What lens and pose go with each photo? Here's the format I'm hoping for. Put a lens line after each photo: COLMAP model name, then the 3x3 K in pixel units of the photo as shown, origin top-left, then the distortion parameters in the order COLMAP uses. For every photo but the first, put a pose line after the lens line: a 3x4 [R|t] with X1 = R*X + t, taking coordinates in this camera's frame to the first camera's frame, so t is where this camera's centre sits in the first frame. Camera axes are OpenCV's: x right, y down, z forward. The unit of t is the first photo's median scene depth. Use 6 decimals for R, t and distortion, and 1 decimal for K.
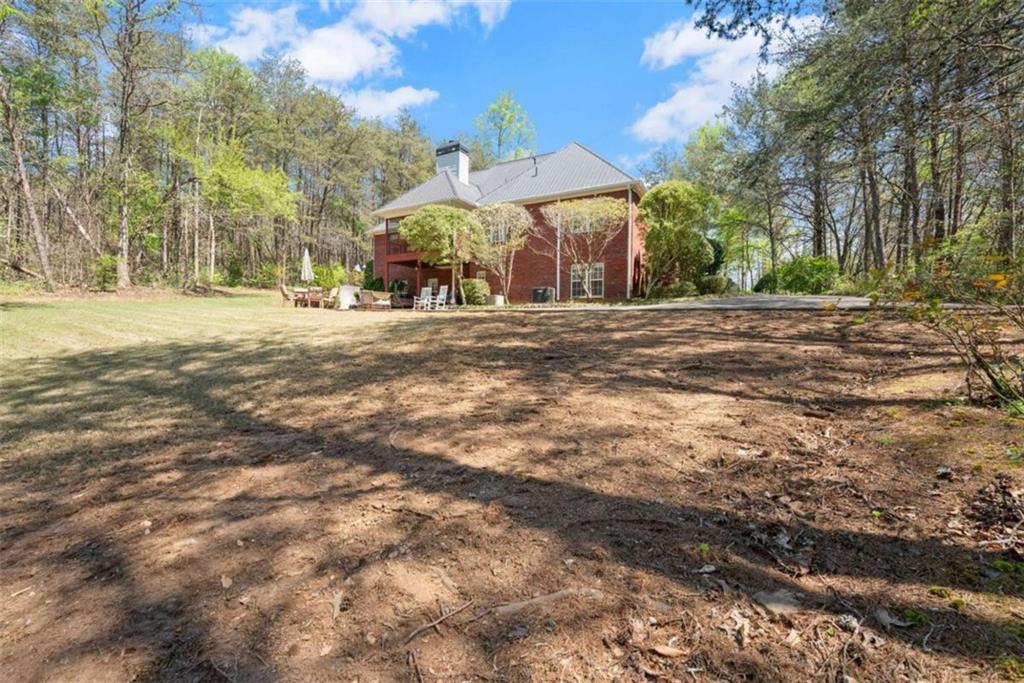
lens RADIAL K [[412.2, 0, 513.3], [0, 412.2, 336.7], [0, 0, 1]] dist [-0.001633, 0.000101]
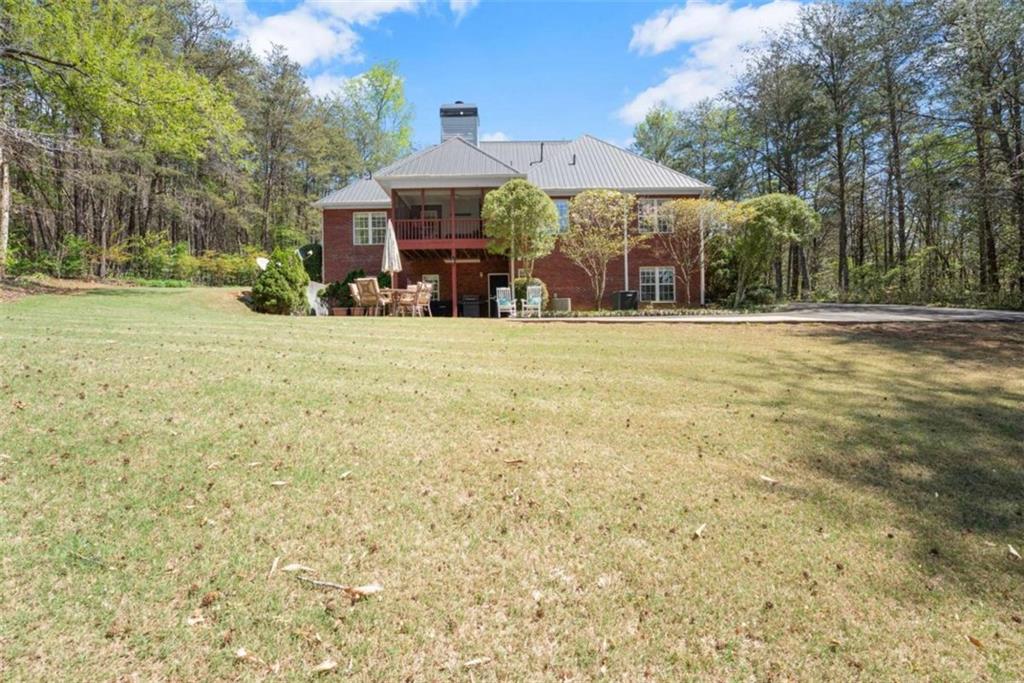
lens RADIAL K [[412.2, 0, 513.3], [0, 412.2, 336.7], [0, 0, 1]] dist [-0.001633, 0.000101]
pose [[0.868776, -0.035306, 0.493945, -0.575158], [0.040485, 0.999180, 0.000212, -0.029085], [-0.493548, 0.019814, 0.869493, 0.338443]]
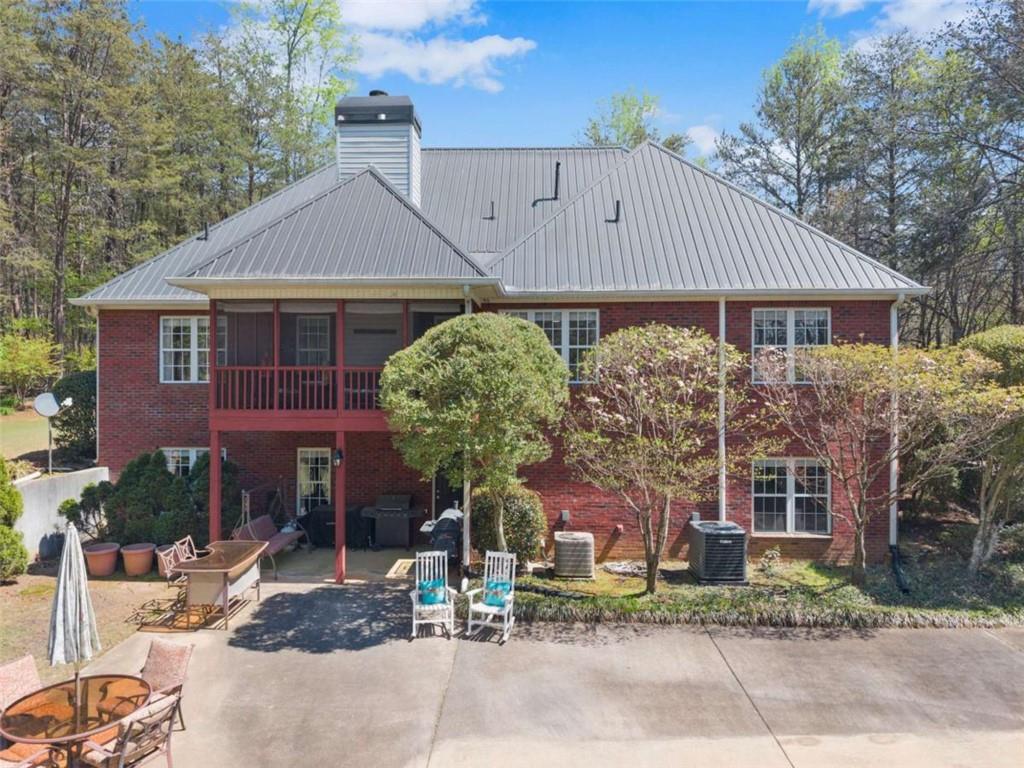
lens RADIAL K [[682.2, 0, 503.1], [0, 682.2, 386.0], [0, 0, 1]] dist [0.010226, 0.001230]
pose [[0.899299, -0.011679, 0.437177, -0.399743], [0.013772, 0.999904, -0.001618, -0.254107], [-0.437117, 0.007476, 0.899374, 0.482854]]
